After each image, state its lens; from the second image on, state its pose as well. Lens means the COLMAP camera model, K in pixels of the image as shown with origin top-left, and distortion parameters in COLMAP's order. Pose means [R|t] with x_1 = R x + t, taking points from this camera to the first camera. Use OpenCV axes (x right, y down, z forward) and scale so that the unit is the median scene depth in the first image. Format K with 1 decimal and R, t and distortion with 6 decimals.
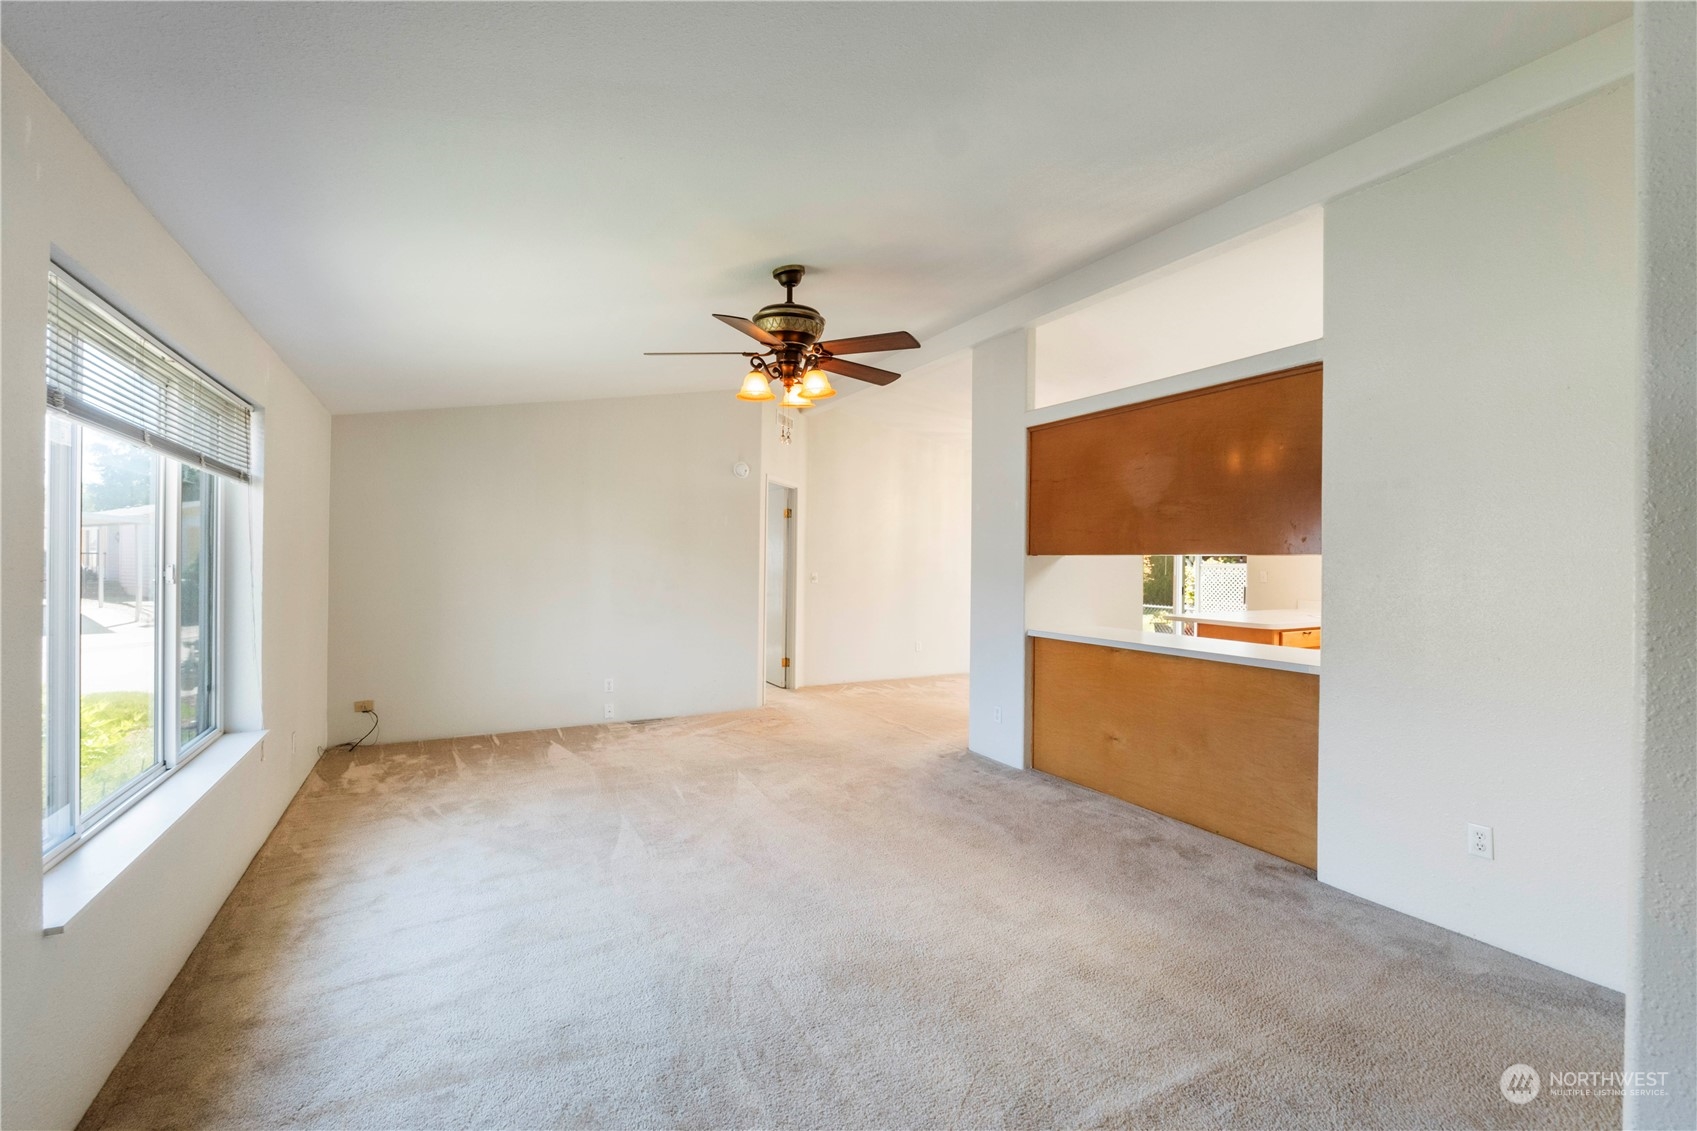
lens RADIAL K [[716.7, 0, 848.1], [0, 716.7, 562.7], [0, 0, 1]] dist [-0.000530, -0.000446]
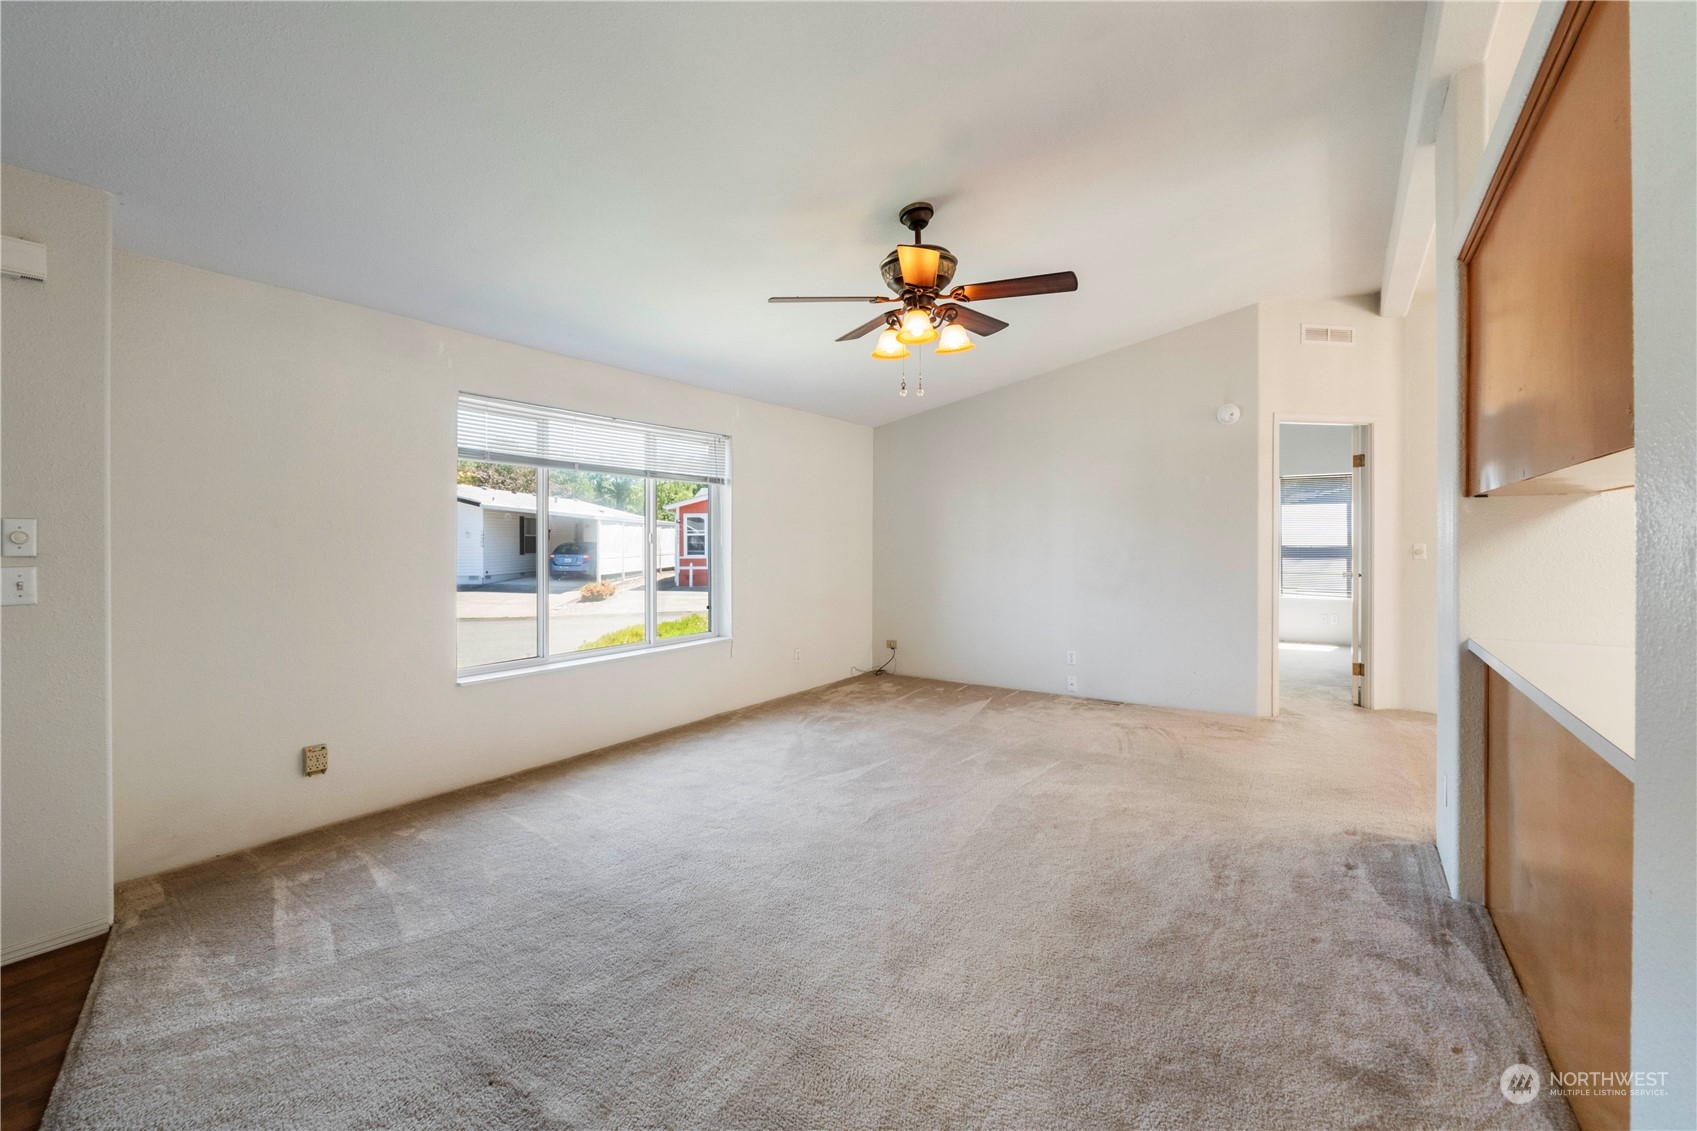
lens RADIAL K [[716.7, 0, 845.2], [0, 716.7, 556.8], [0, 0, 1]] dist [-0.000530, -0.000446]
pose [[0.454286, 0.010315, -0.890796, 0.558342], [0.004253, 0.999896, 0.013747, 0.024304], [0.890846, -0.010034, 0.454195, 0.384575]]
